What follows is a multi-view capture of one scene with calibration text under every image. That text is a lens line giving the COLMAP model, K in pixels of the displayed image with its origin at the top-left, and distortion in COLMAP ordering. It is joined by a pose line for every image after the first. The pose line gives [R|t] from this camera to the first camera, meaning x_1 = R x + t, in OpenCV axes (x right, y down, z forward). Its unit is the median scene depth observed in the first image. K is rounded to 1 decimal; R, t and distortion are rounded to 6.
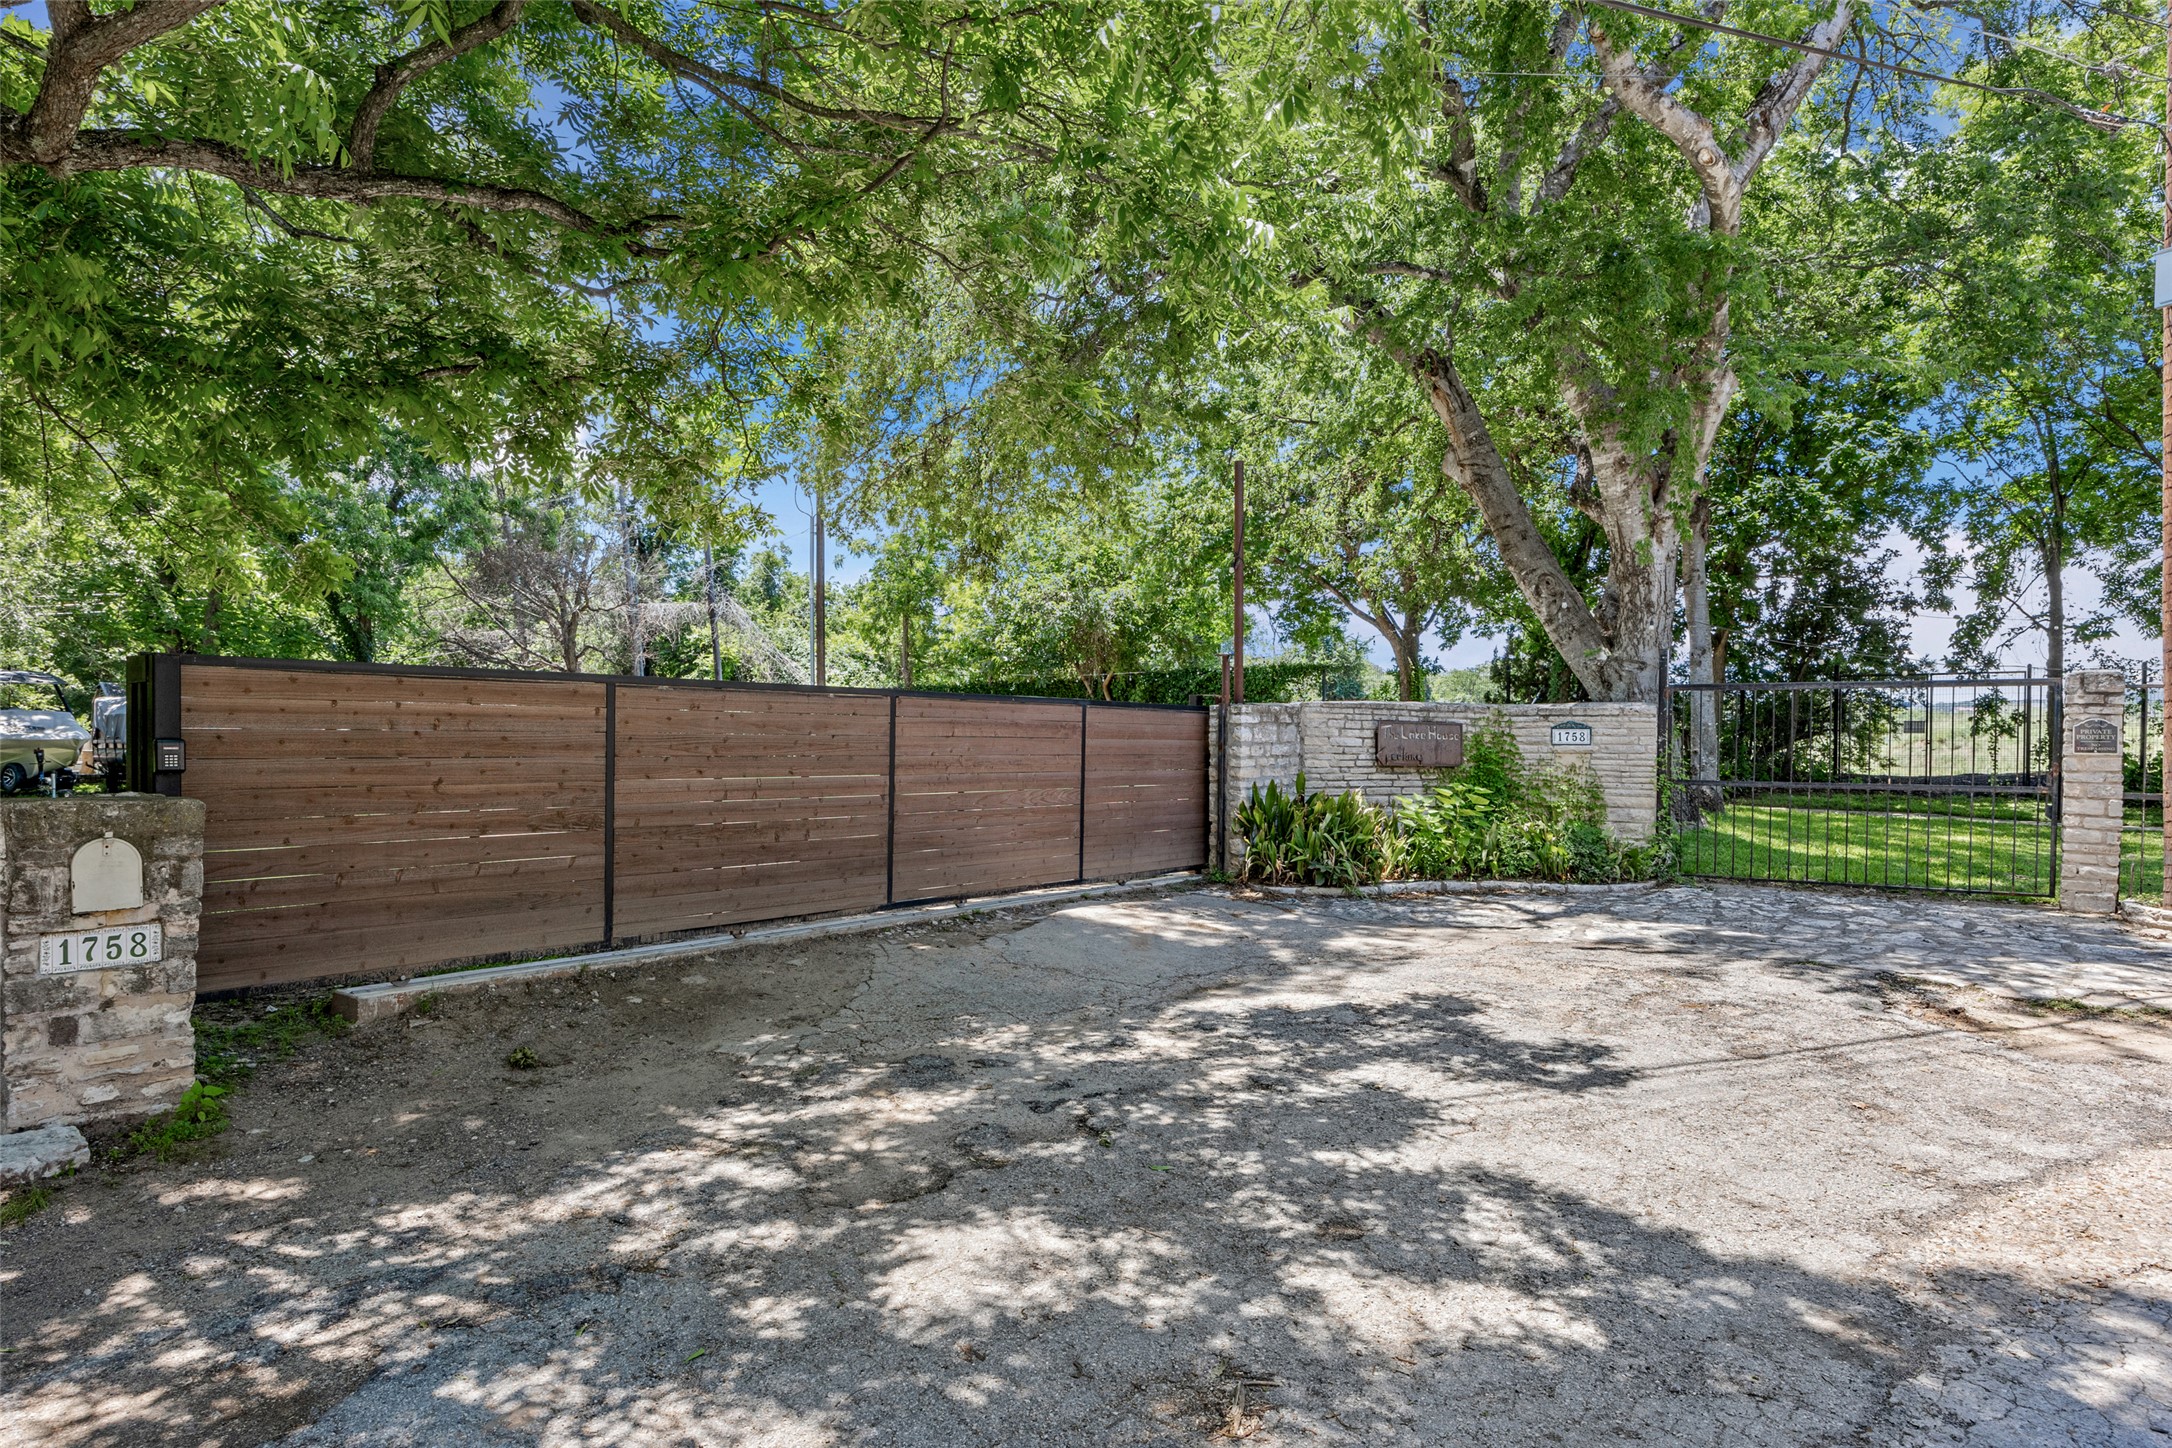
lens RADIAL K [[1285.7, 0, 1087.9], [0, 1285.7, 743.0], [0, 0, 1]] dist [0.001176, 0.000147]
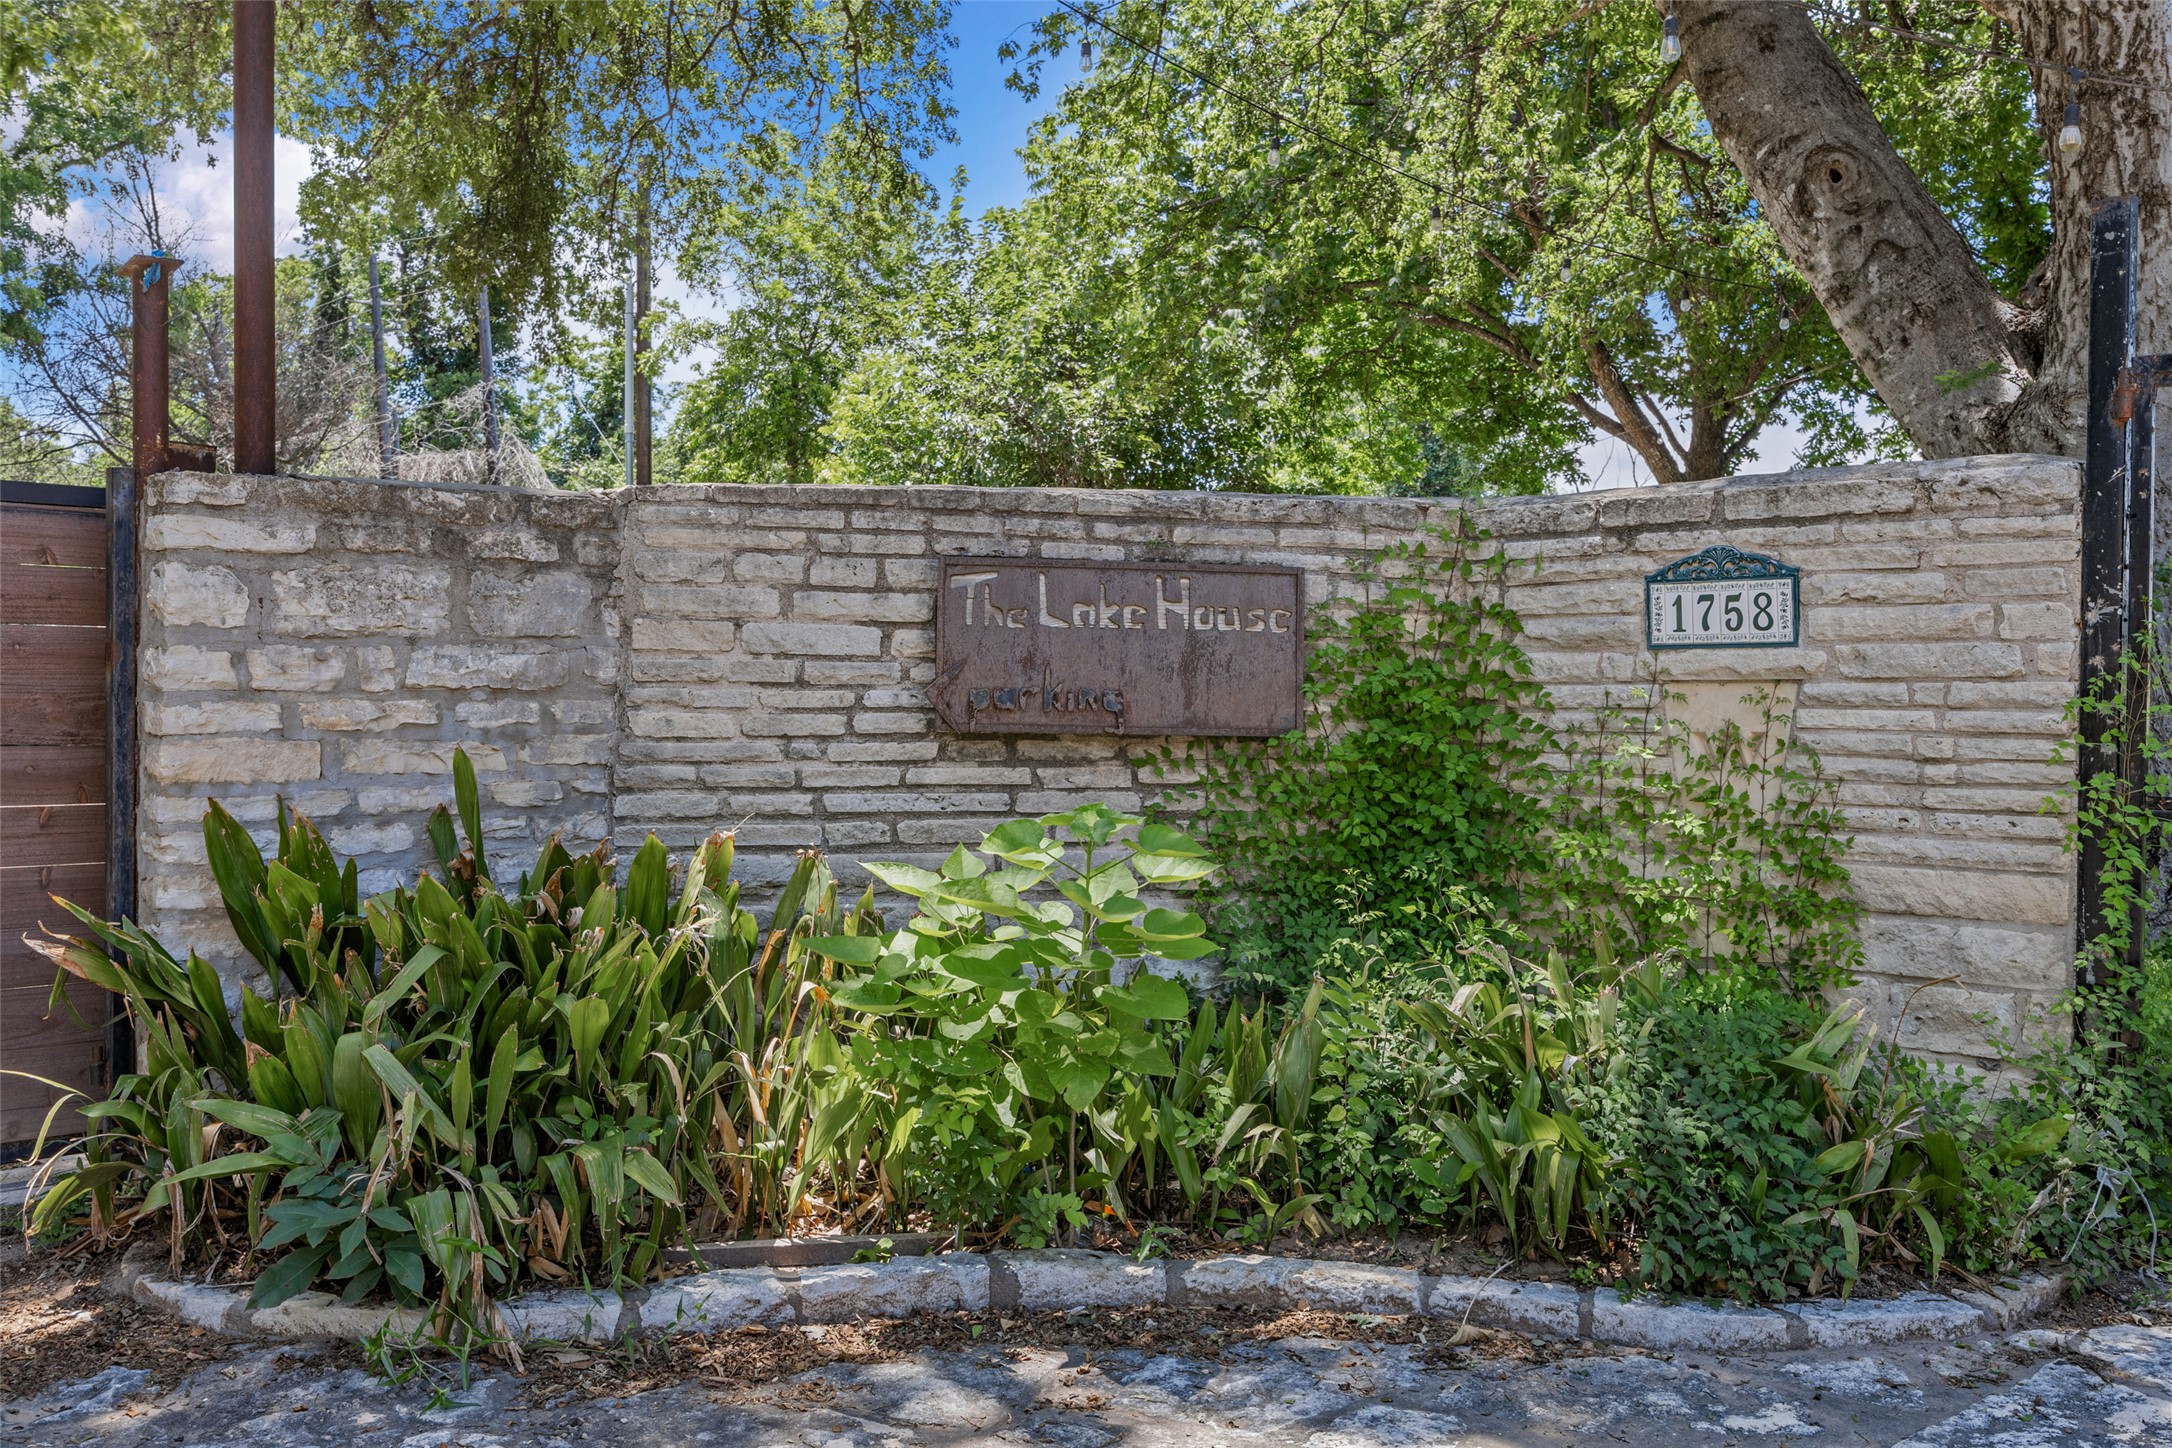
lens RADIAL K [[1901.5, 0, 1084.6], [0, 1901.5, 710.6], [0, 0, 1]] dist [-0.012210, -0.006529]
pose [[0.986341, 0.000299, -0.164715, 0.319058], [-0.000114, 0.999999, 0.001132, 0.013067], [0.164715, -0.001098, 0.986341, 0.635396]]
